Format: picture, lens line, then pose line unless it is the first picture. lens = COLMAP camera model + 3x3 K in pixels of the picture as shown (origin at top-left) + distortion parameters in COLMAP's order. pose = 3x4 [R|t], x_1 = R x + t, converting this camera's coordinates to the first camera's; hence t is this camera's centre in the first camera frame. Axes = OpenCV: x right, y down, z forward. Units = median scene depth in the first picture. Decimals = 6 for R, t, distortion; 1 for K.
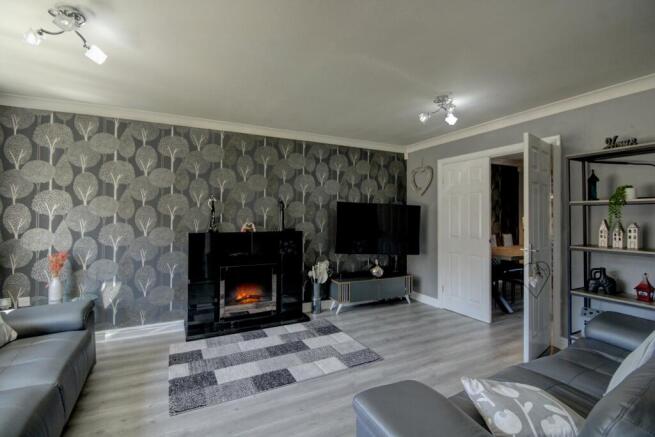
lens RADIAL K [[303.7, 0, 324.1], [0, 303.7, 216.1], [0, 0, 1]] dist [-0.015108, -0.002288]
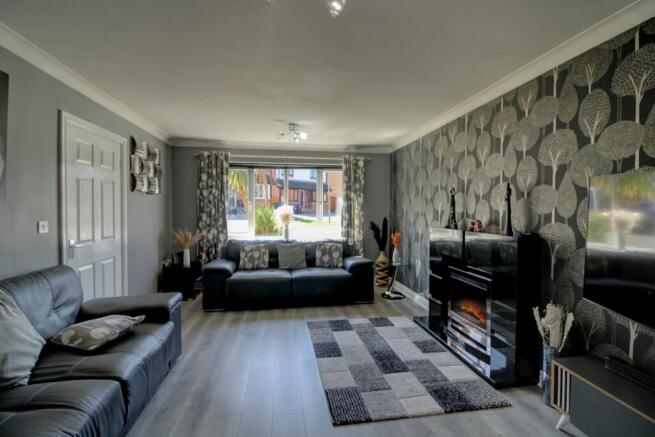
lens RADIAL K [[303.7, 0, 326.7], [0, 303.7, 211.5], [0, 0, 1]] dist [-0.015108, -0.002288]
pose [[-0.312189, 0.003426, -0.950014, 0.699623], [-0.004449, 0.999977, 0.005069, -0.000775], [0.950010, 0.005809, -0.312166, 1.002924]]
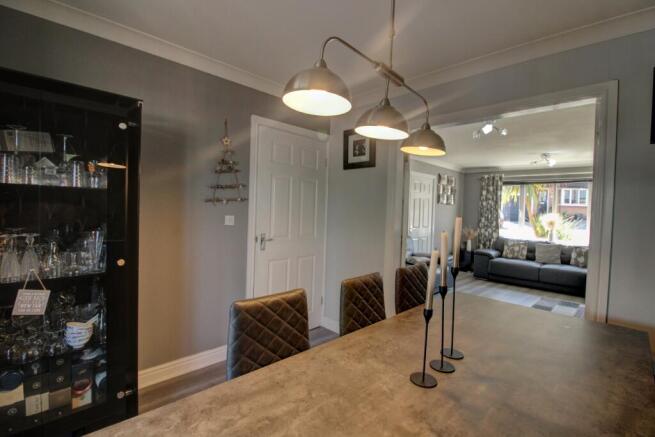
lens RADIAL K [[303.7, 0, 328.9], [0, 303.7, 214.8], [0, 0, 1]] dist [-0.015108, -0.002288]
pose [[-0.956022, -0.028931, -0.291865, 1.279831], [-0.036327, 0.999141, 0.019951, -0.004119], [0.291037, 0.029676, -0.956252, 1.891774]]
